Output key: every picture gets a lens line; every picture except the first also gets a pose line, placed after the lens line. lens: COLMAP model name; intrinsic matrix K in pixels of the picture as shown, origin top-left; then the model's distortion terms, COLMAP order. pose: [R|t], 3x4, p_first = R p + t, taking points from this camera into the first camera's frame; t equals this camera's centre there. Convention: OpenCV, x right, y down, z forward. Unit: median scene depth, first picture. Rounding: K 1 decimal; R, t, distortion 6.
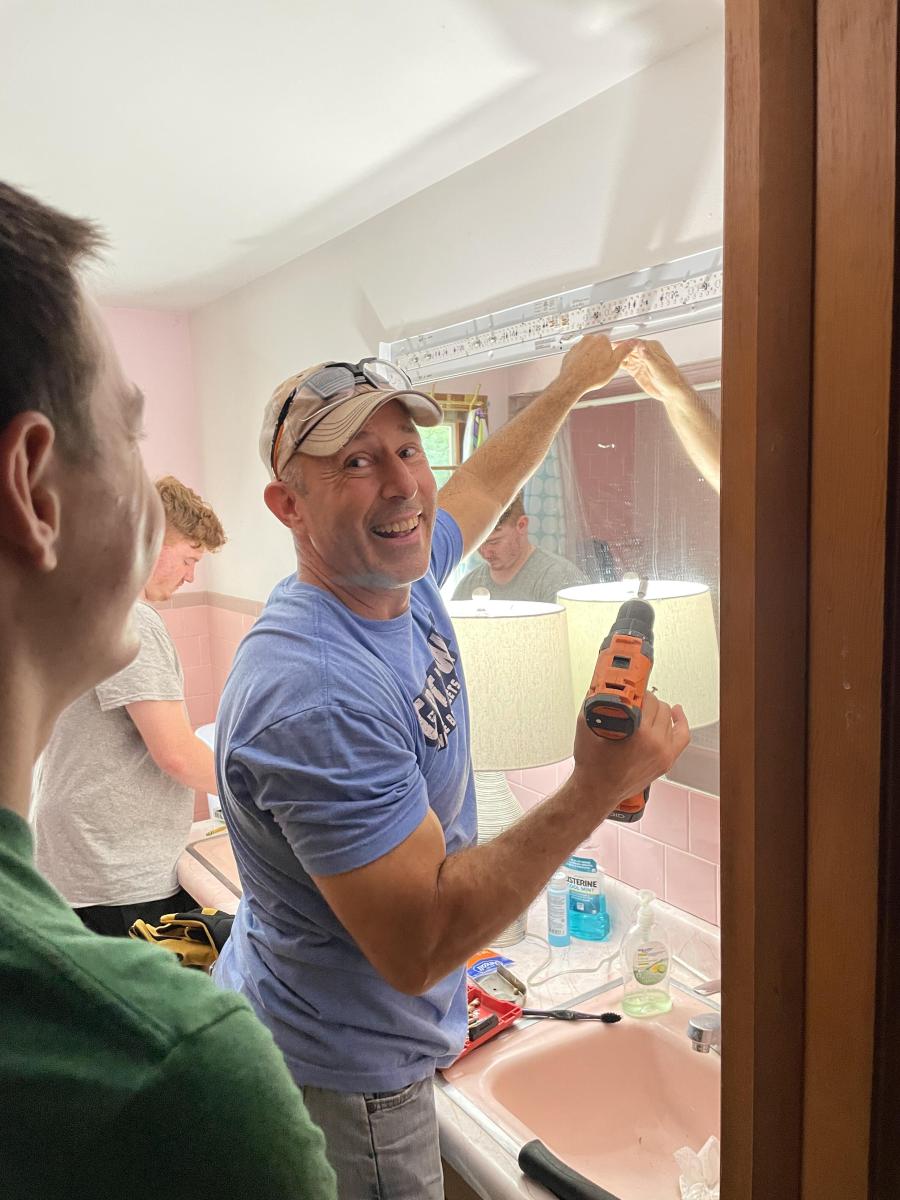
lens RADIAL K [[895.2, 0, 460.6], [0, 895.2, 594.7], [0, 0, 1]] dist [0.103523, -0.131590]
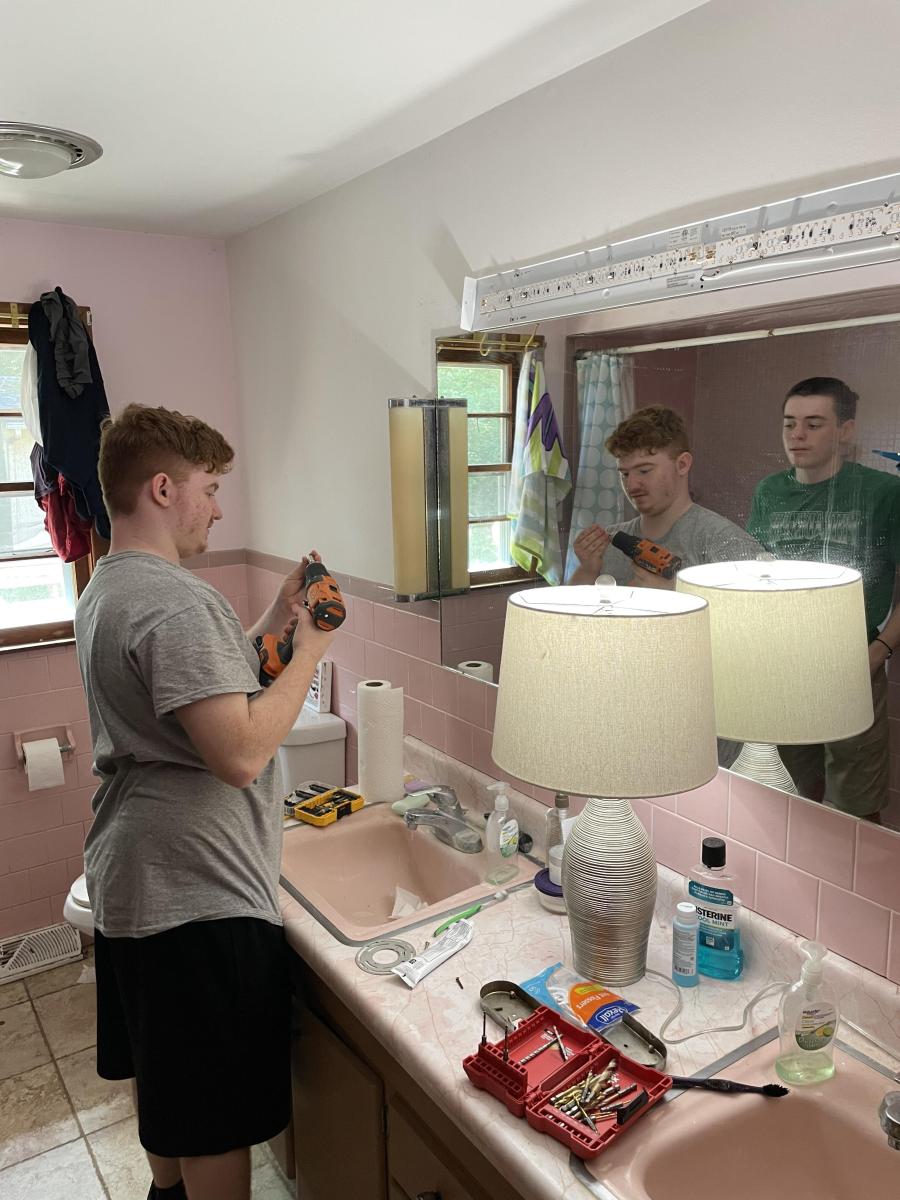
lens RADIAL K [[895.2, 0, 460.6], [0, 895.2, 594.7], [0, 0, 1]] dist [0.103523, -0.131590]
pose [[0.999851, 0.015046, -0.008462, -0.106655], [-0.014440, 0.997608, 0.067599, -0.044643], [0.009459, -0.067467, 0.997677, 0.147109]]
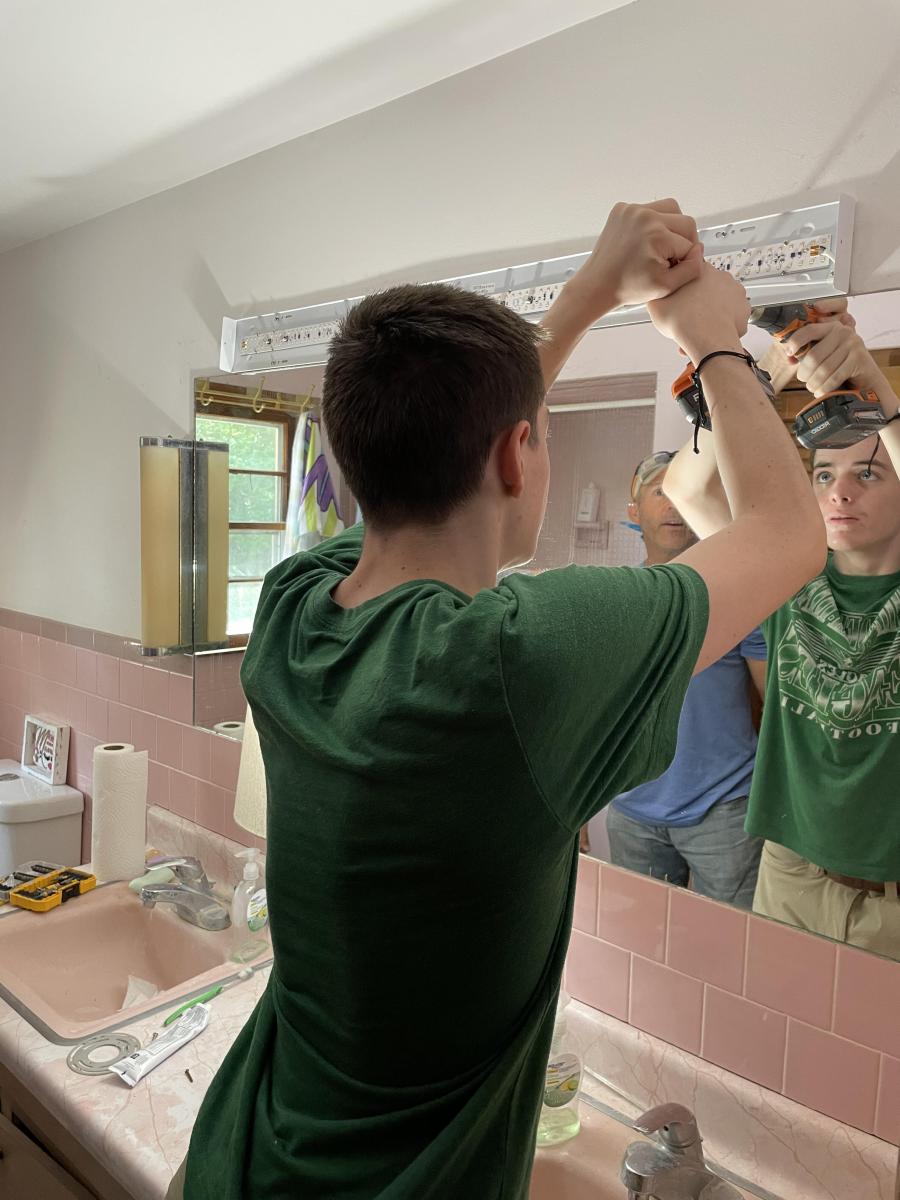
lens RADIAL K [[895.2, 0, 460.6], [0, 895.2, 594.7], [0, 0, 1]] dist [0.103523, -0.131590]
pose [[0.973604, 0.037835, 0.225085, -0.075084], [-0.034446, 0.999227, -0.018964, -0.019012], [-0.225628, 0.010710, 0.974155, 0.172555]]
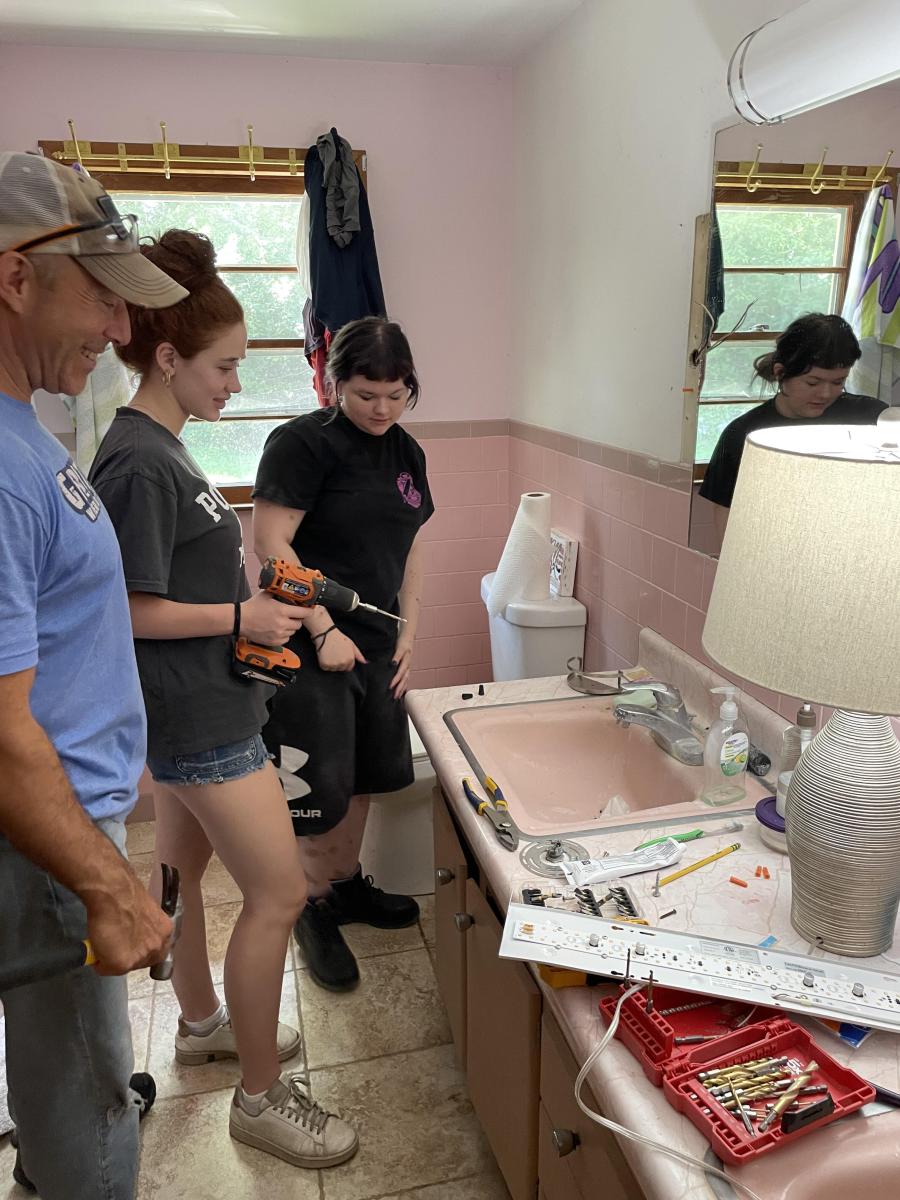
lens RADIAL K [[895.2, 0, 460.6], [0, 895.2, 594.7], [0, 0, 1]] dist [0.103523, -0.131590]
pose [[0.930964, 0.113719, -0.346949, -0.014768], [-0.053454, 0.982470, 0.178591, 0.020609], [0.361176, -0.147716, 0.920724, 0.314084]]
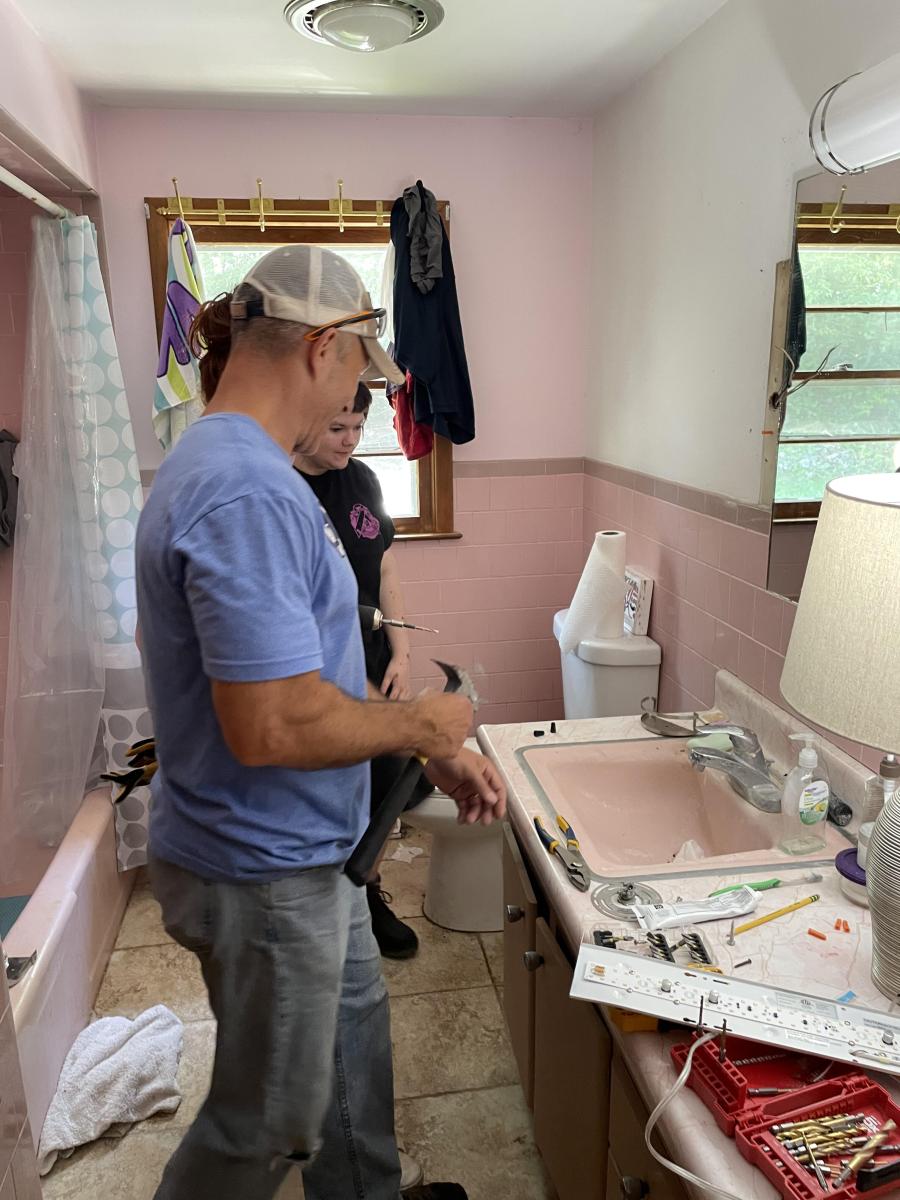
lens RADIAL K [[898.8, 0, 451.0], [0, 898.8, 592.3], [0, 0, 1]] dist [0.087904, -0.111787]
pose [[0.894253, 0.115929, -0.432287, -0.011744], [-0.057545, 0.987636, 0.145820, 0.011654], [0.443847, -0.105524, 0.889868, 0.293449]]
